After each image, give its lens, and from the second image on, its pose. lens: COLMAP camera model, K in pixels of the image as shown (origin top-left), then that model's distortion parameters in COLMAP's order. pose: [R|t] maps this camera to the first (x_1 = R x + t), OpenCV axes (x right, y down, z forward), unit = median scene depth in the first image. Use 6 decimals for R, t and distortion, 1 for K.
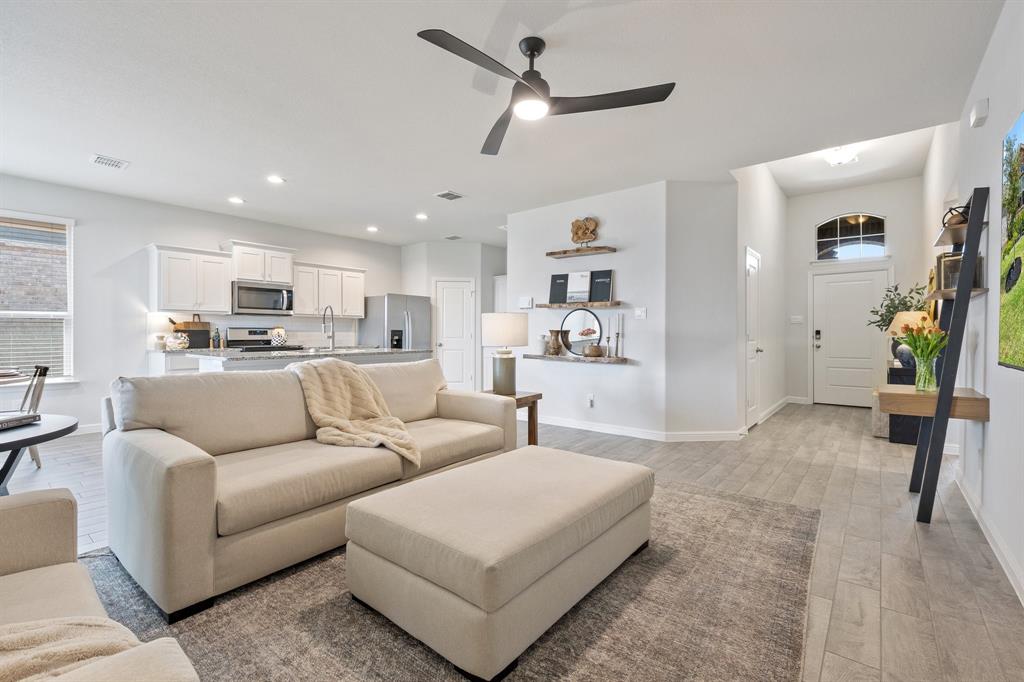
lens RADIAL K [[453.0, 0, 508.6], [0, 453.0, 334.4], [0, 0, 1]] dist [-0.000179, -0.000314]
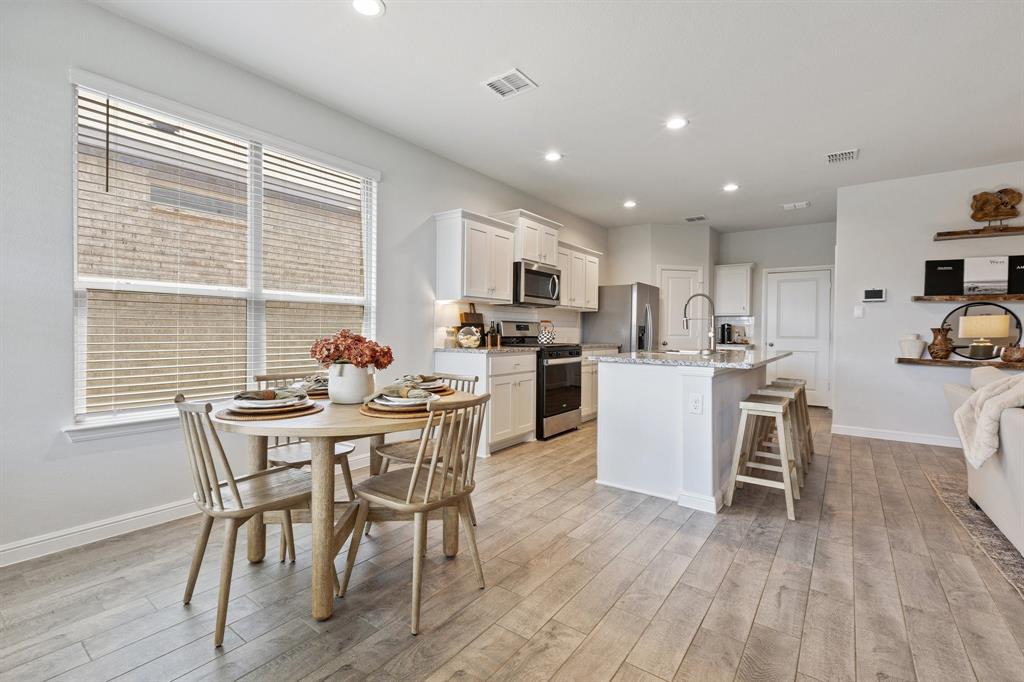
lens RADIAL K [[455.9, 0, 514.0], [0, 455.9, 335.9], [0, 0, 1]] dist [-0.000730, -0.000683]
pose [[0.998740, 0.009414, 0.049284, -0.672466], [-0.009942, 0.999896, 0.010486, 0.003029], [-0.049180, -0.010963, 0.998730, 0.209975]]
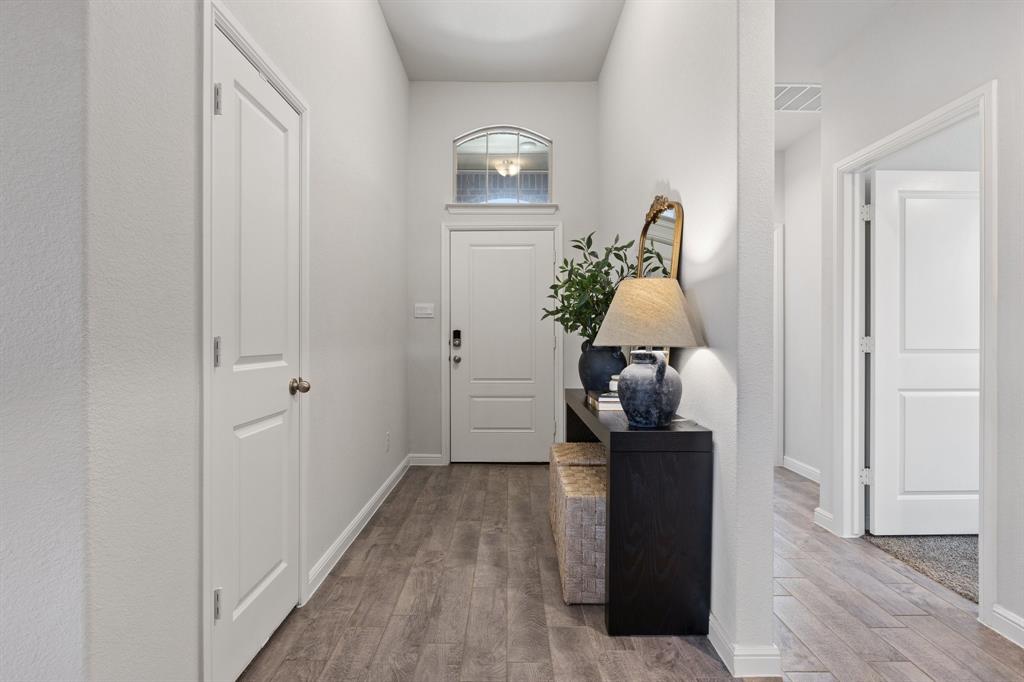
lens RADIAL K [[496.8, 0, 515.8], [0, 496.8, 337.2], [0, 0, 1]] dist [-0.001383, -0.000247]
pose [[0.764592, -0.000410, 0.644515, 0.429257], [-0.000518, 0.999999, 0.001251, -0.001983], [-0.644514, -0.001290, 0.764591, 0.606652]]
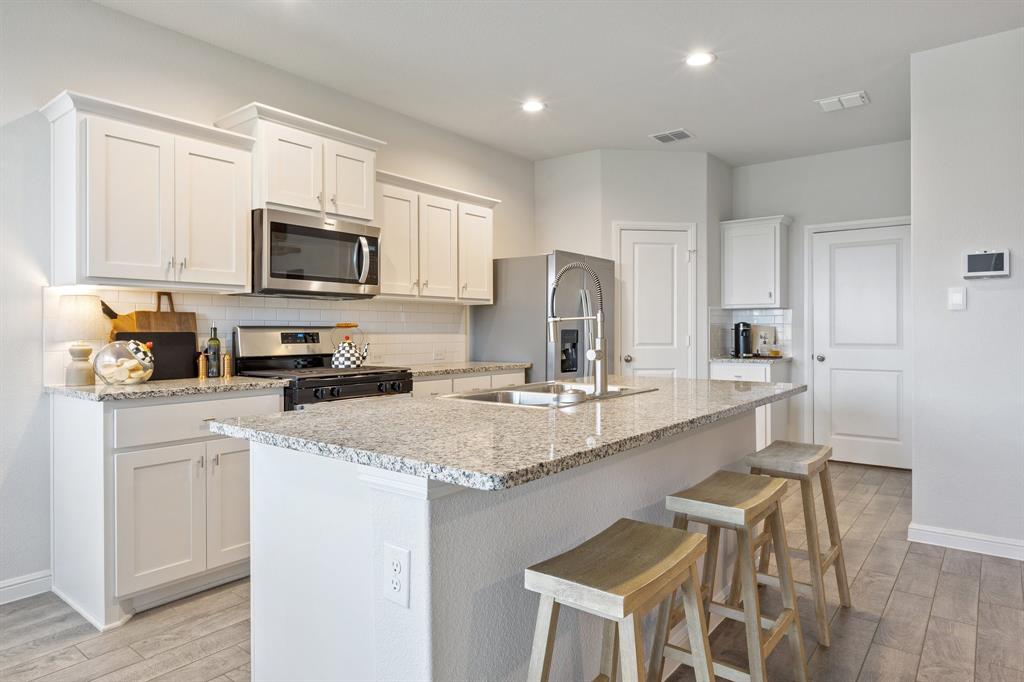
lens RADIAL K [[621.5, 0, 510.6], [0, 621.5, 329.7], [0, 0, 1]] dist [-0.000788, -0.002306]
pose [[0.999821, -0.002702, 0.018724, -0.408397], [0.002755, 0.999992, -0.002836, -0.010008], [-0.018717, 0.002887, 0.999821, 0.464510]]
